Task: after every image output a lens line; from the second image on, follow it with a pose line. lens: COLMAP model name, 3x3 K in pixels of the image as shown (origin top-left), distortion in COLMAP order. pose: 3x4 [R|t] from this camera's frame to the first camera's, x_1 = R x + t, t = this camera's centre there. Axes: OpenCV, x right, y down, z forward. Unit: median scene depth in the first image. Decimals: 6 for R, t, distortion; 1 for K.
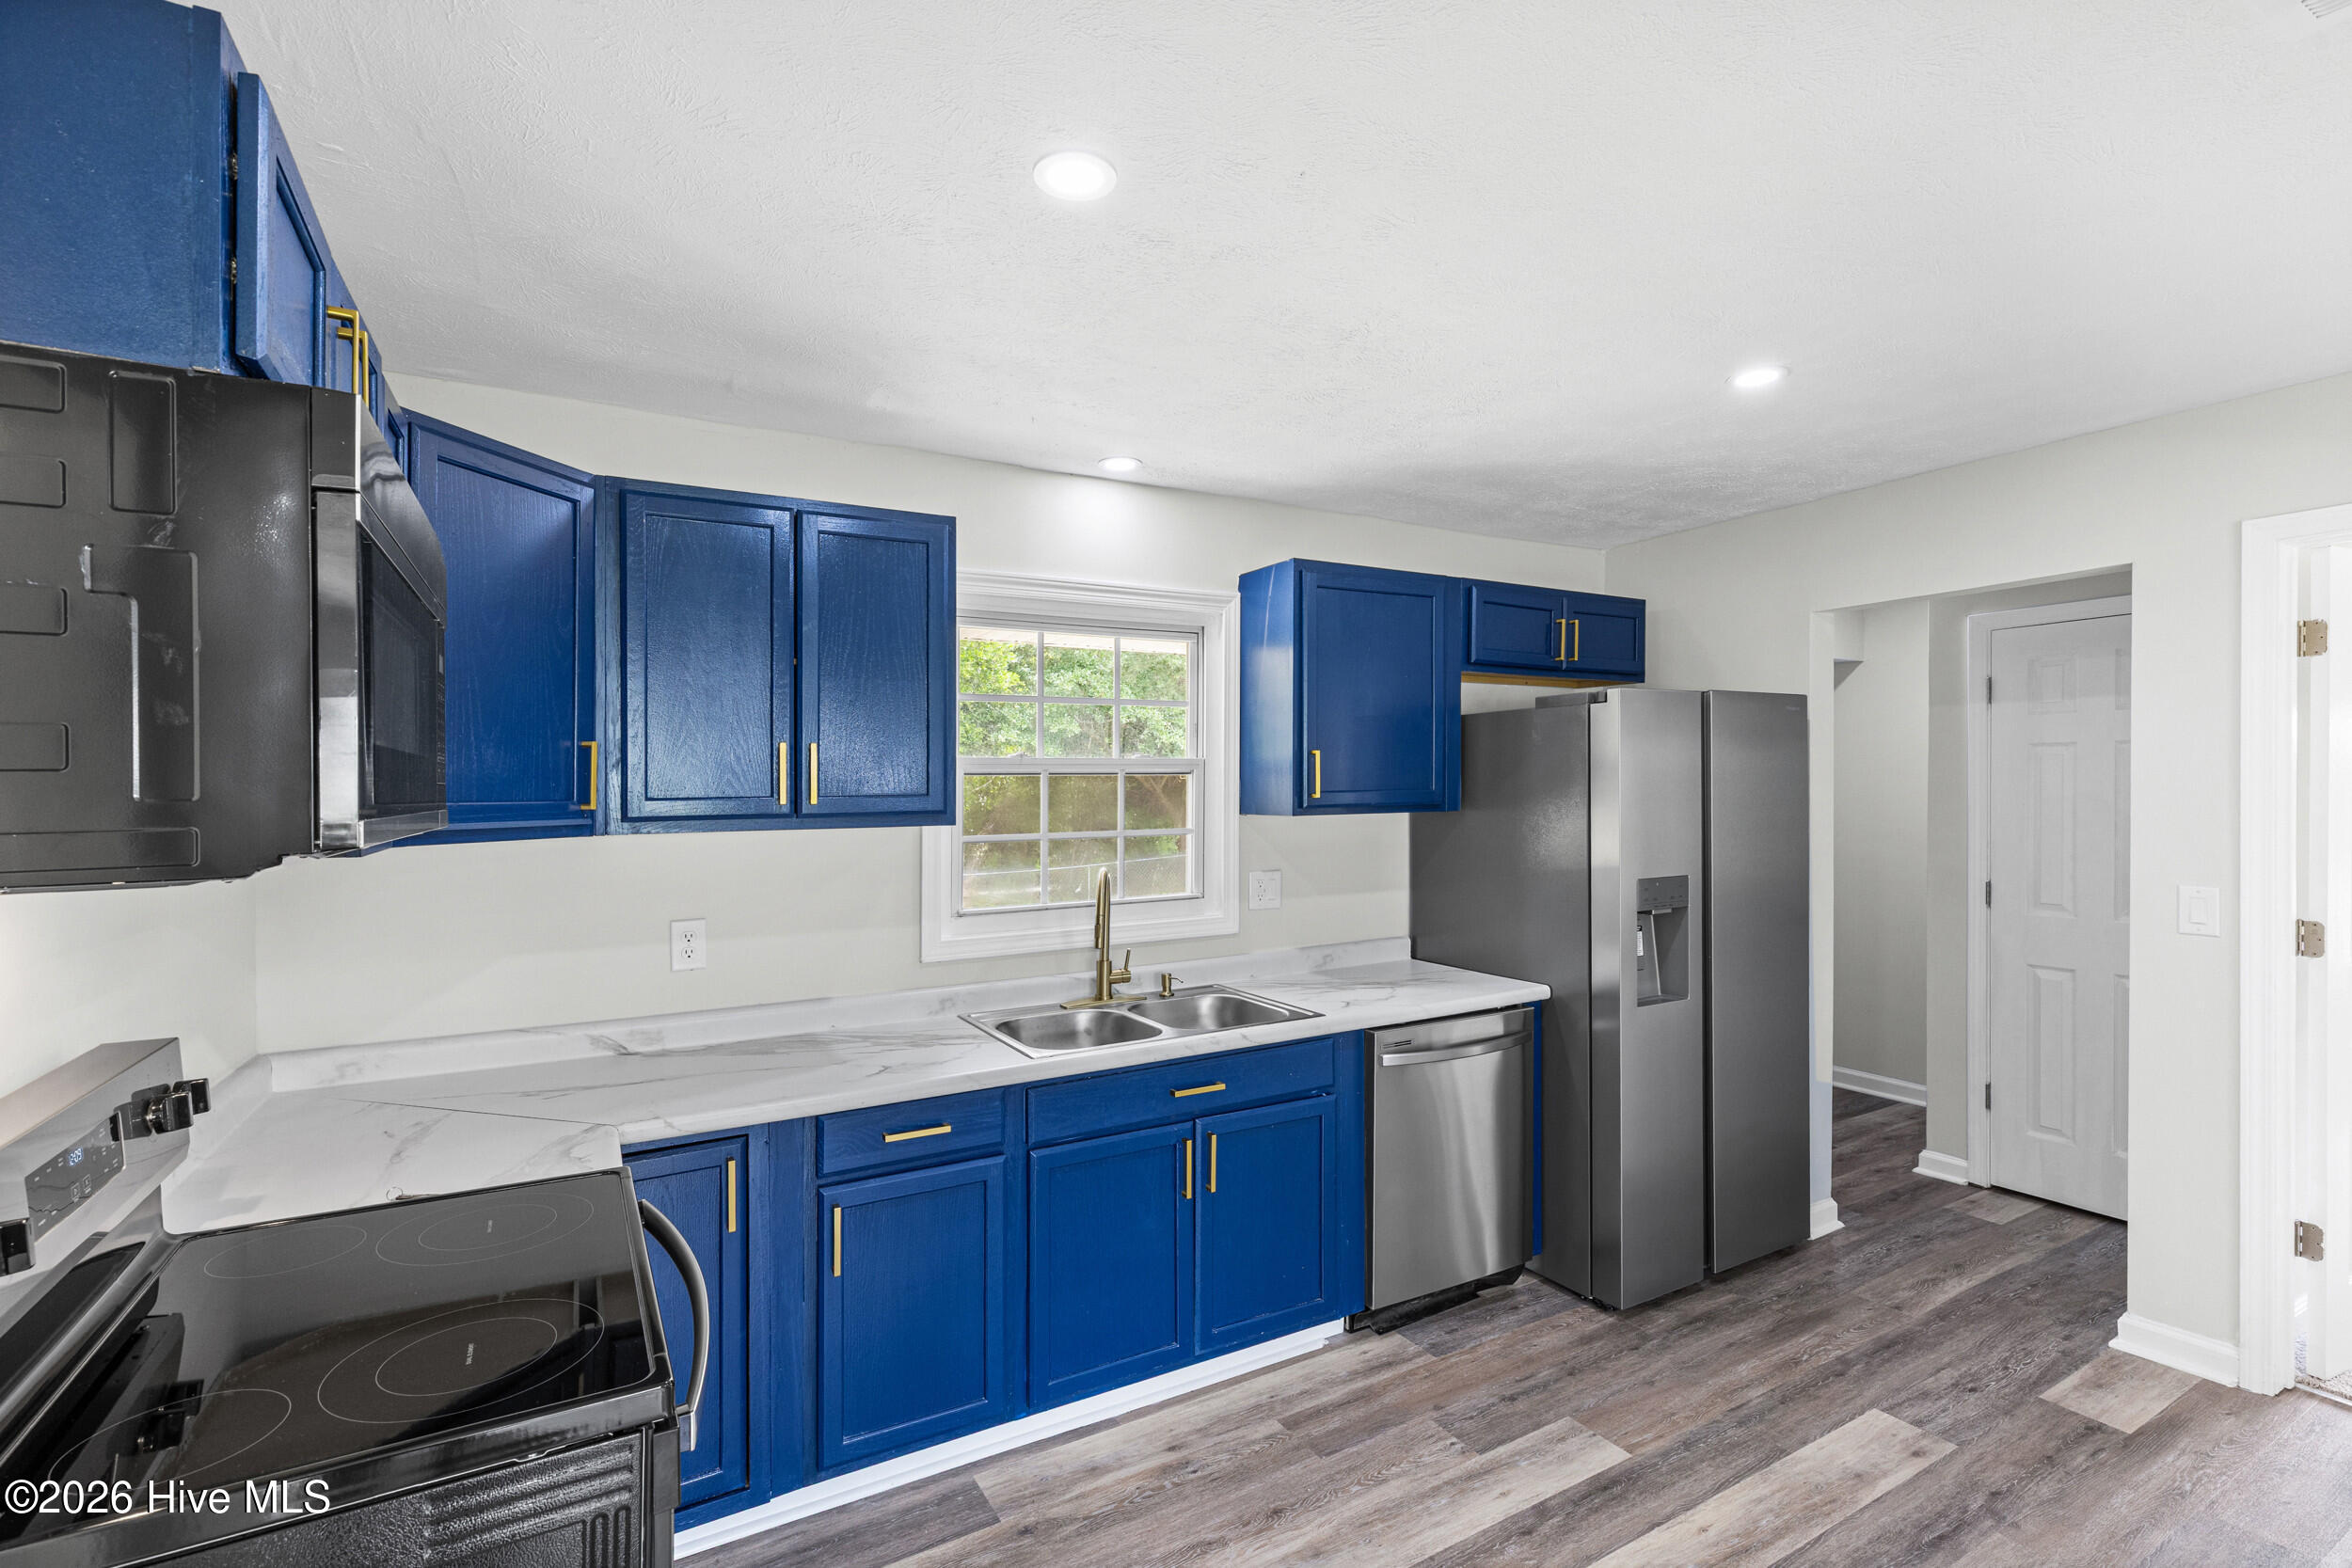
lens RADIAL K [[1065.0, 0, 1183.9], [0, 1065.0, 784.1], [0, 0, 1]] dist [0.004087, -0.000983]
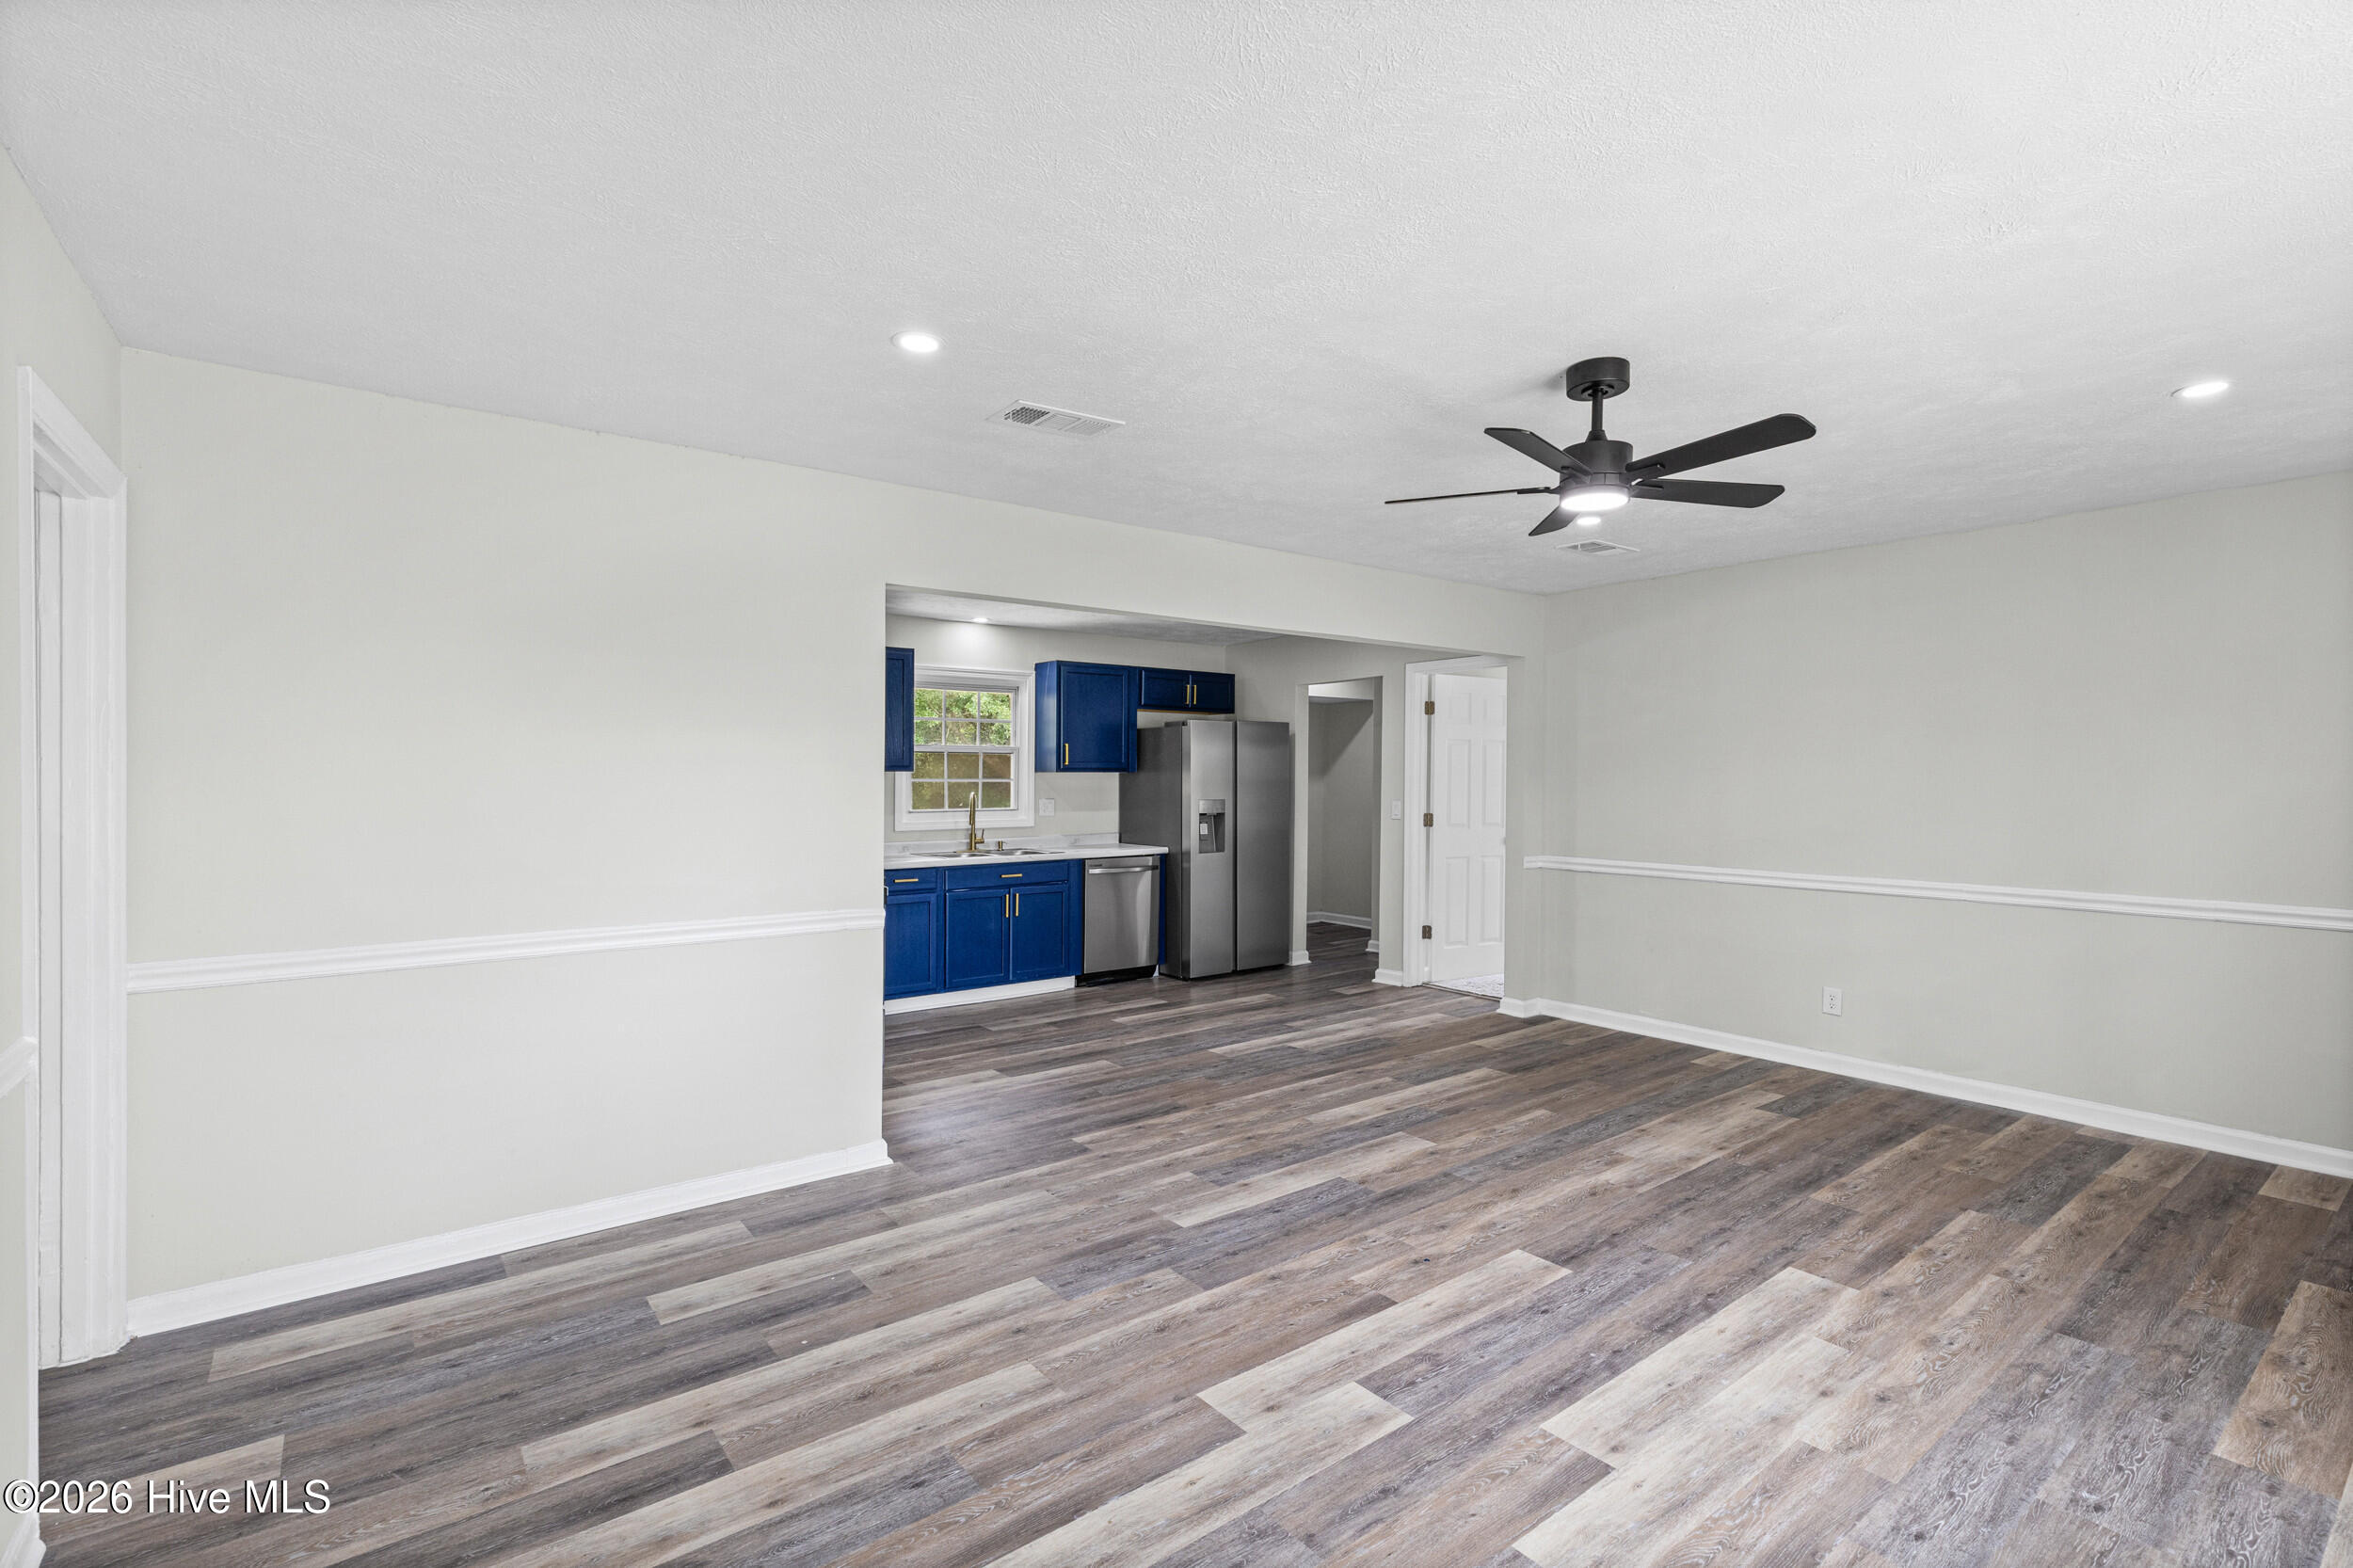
lens RADIAL K [[1065.6, 0, 1172.9], [0, 1065.6, 822.1], [0, 0, 1]] dist [0.004087, -0.000983]
pose [[0.991634, 0.004780, 0.128994, 0.056320], [-0.010420, 0.999017, 0.043086, 0.035767], [-0.128661, -0.044069, 0.990709, -1.322803]]
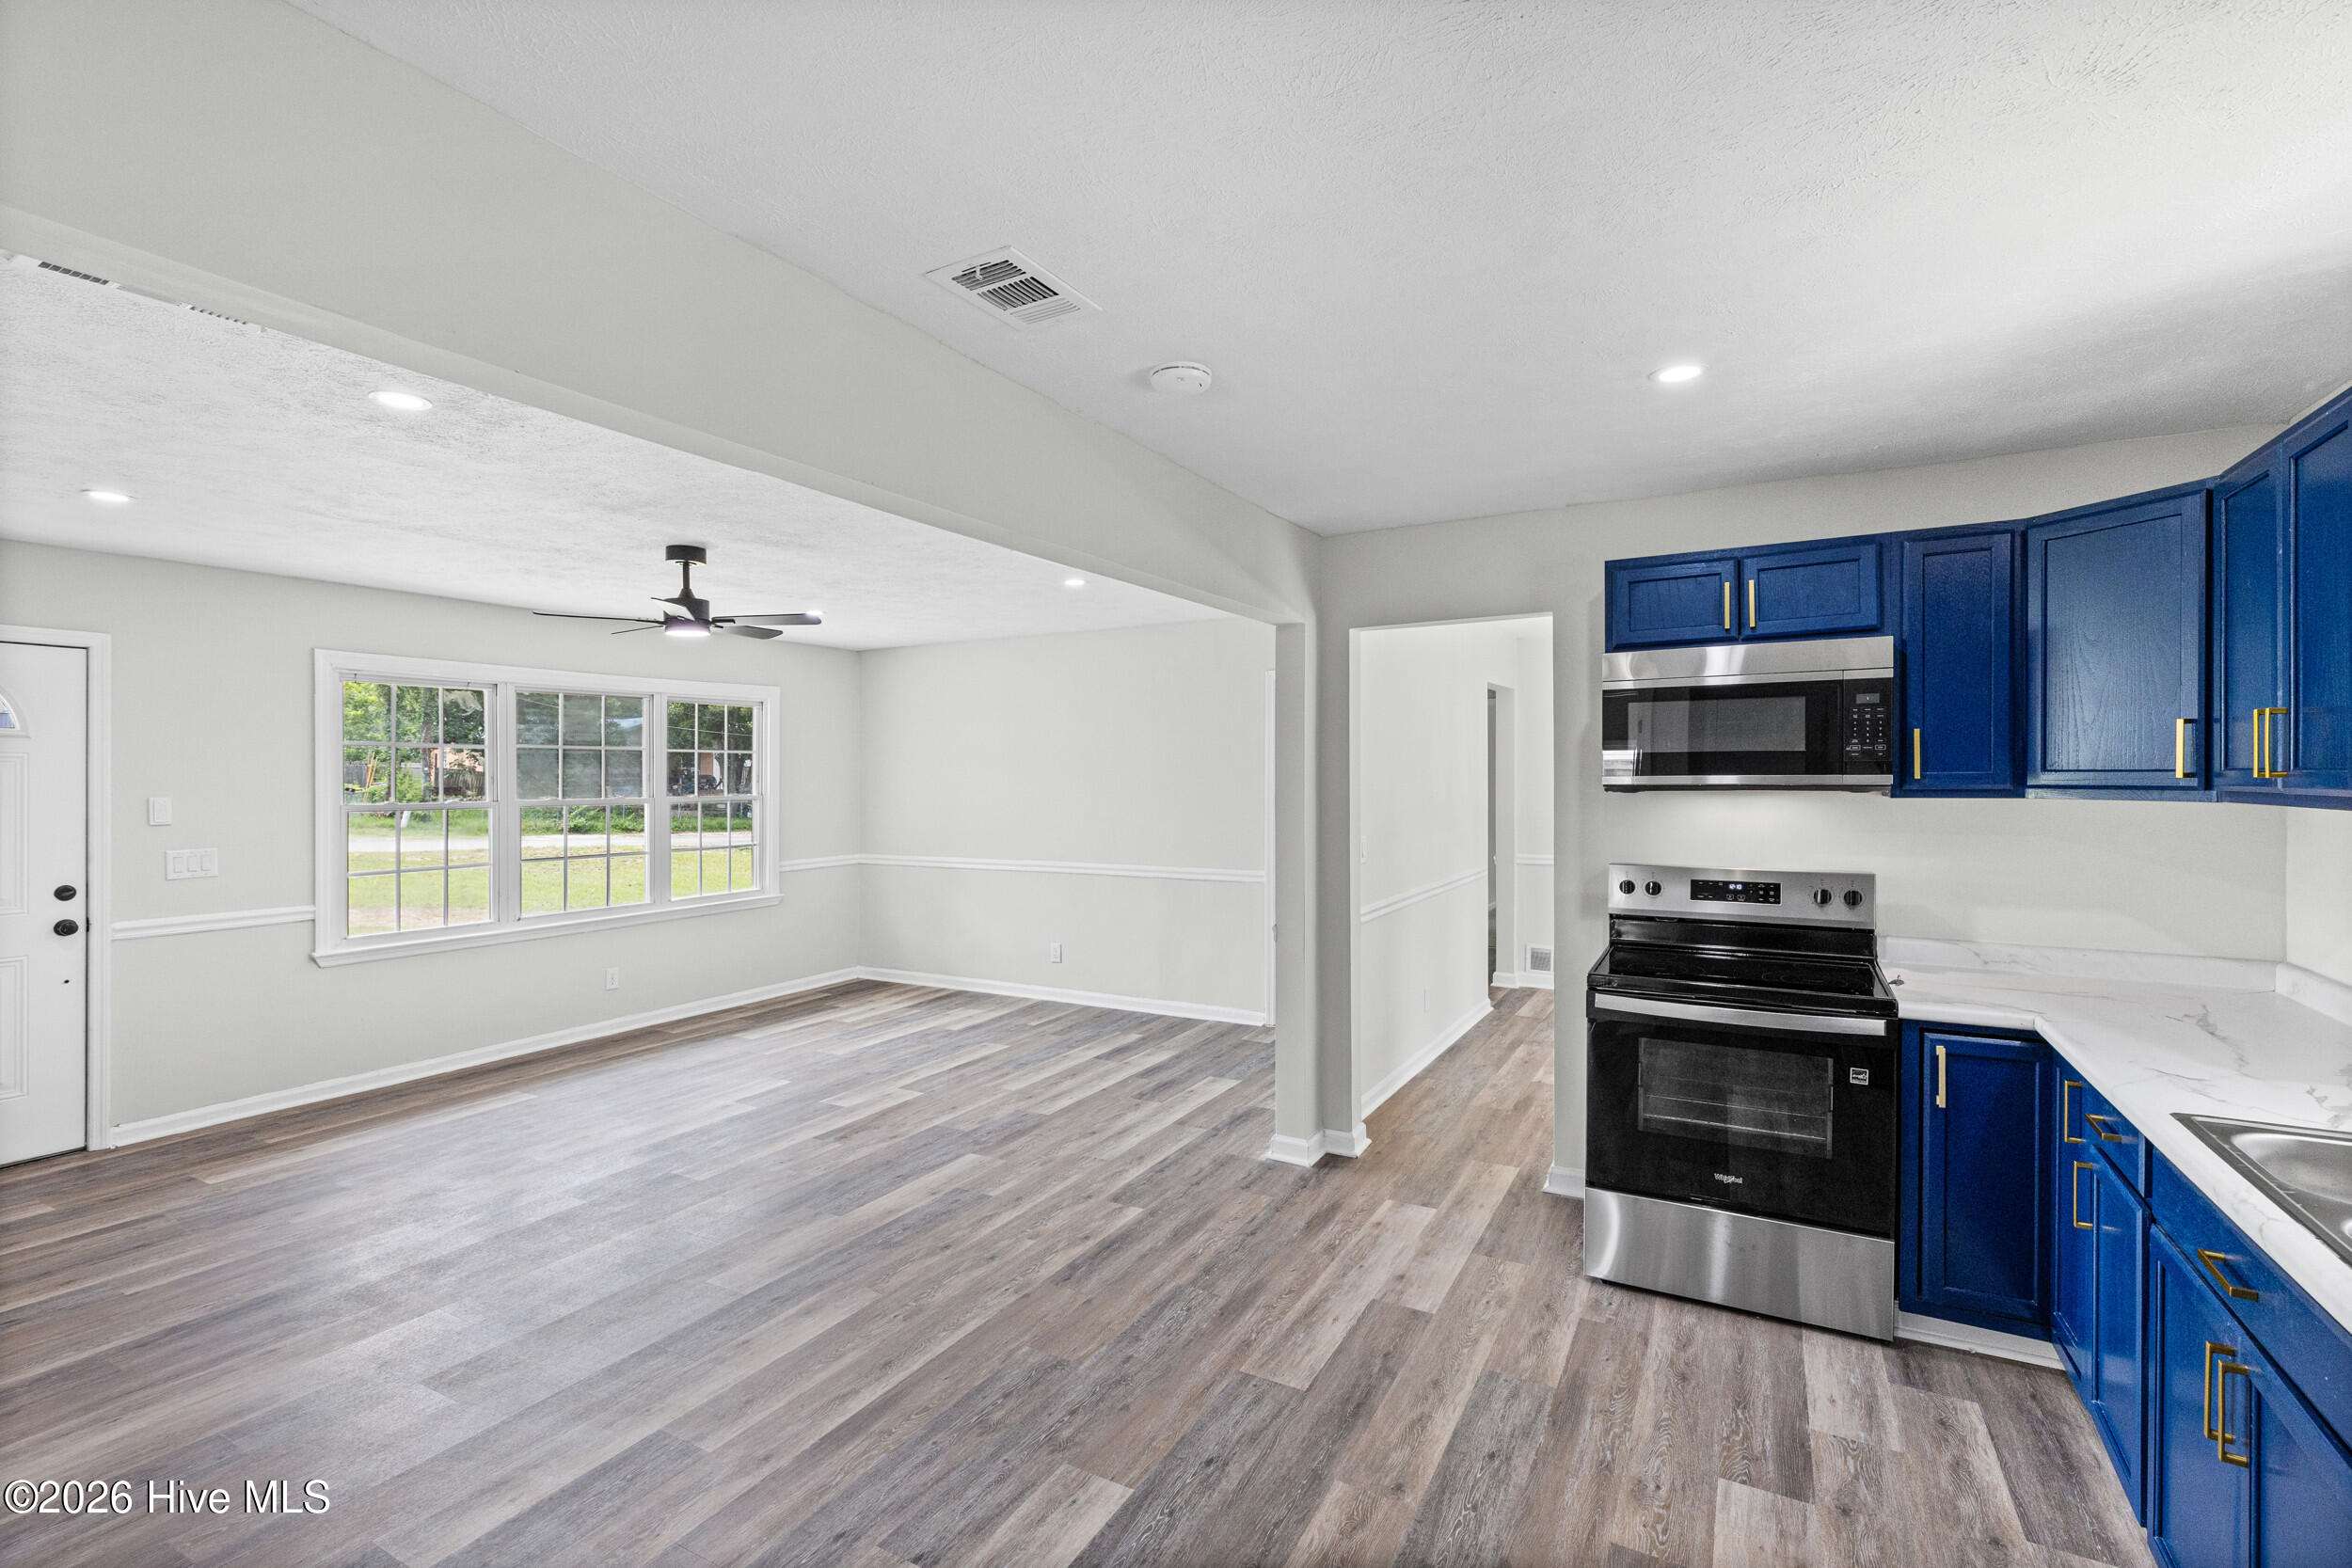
lens RADIAL K [[1065.0, 0, 1157.0], [0, 1065.0, 772.1], [0, 0, 1]] dist [0.004087, -0.000983]
pose [[-0.864316, 0.015053, -0.502724, 0.680916], [0.016692, 0.999860, 0.001242, -0.001772], [0.502672, -0.007318, -0.864446, 1.020373]]
